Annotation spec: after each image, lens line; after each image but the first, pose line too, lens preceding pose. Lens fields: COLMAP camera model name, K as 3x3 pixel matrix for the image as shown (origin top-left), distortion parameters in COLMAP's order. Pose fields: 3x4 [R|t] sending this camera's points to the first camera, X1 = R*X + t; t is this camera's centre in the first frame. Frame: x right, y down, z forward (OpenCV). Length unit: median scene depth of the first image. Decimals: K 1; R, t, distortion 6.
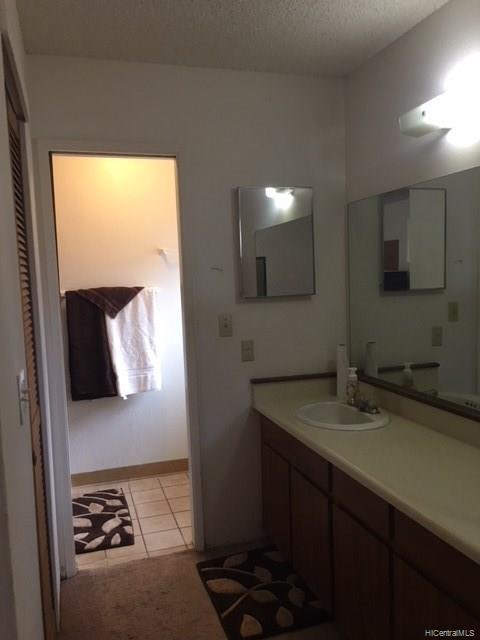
lens RADIAL K [[541.1, 0, 242.7], [0, 541.1, 320.7], [0, 0, 1]] dist [0.053968, -0.005158]
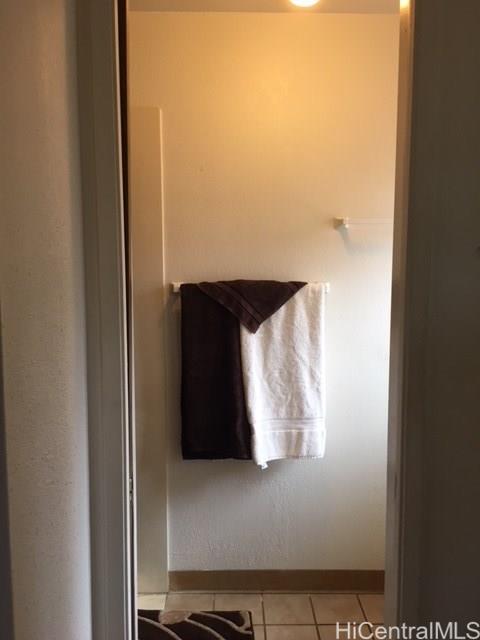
lens RADIAL K [[541.1, 0, 241.1], [0, 541.1, 321.9], [0, 0, 1]] dist [0.053968, -0.005158]
pose [[0.957510, 0.066343, -0.280667, -0.082841], [-0.061238, 0.997760, 0.026930, -0.030777], [0.281825, -0.008598, 0.959427, 0.416388]]
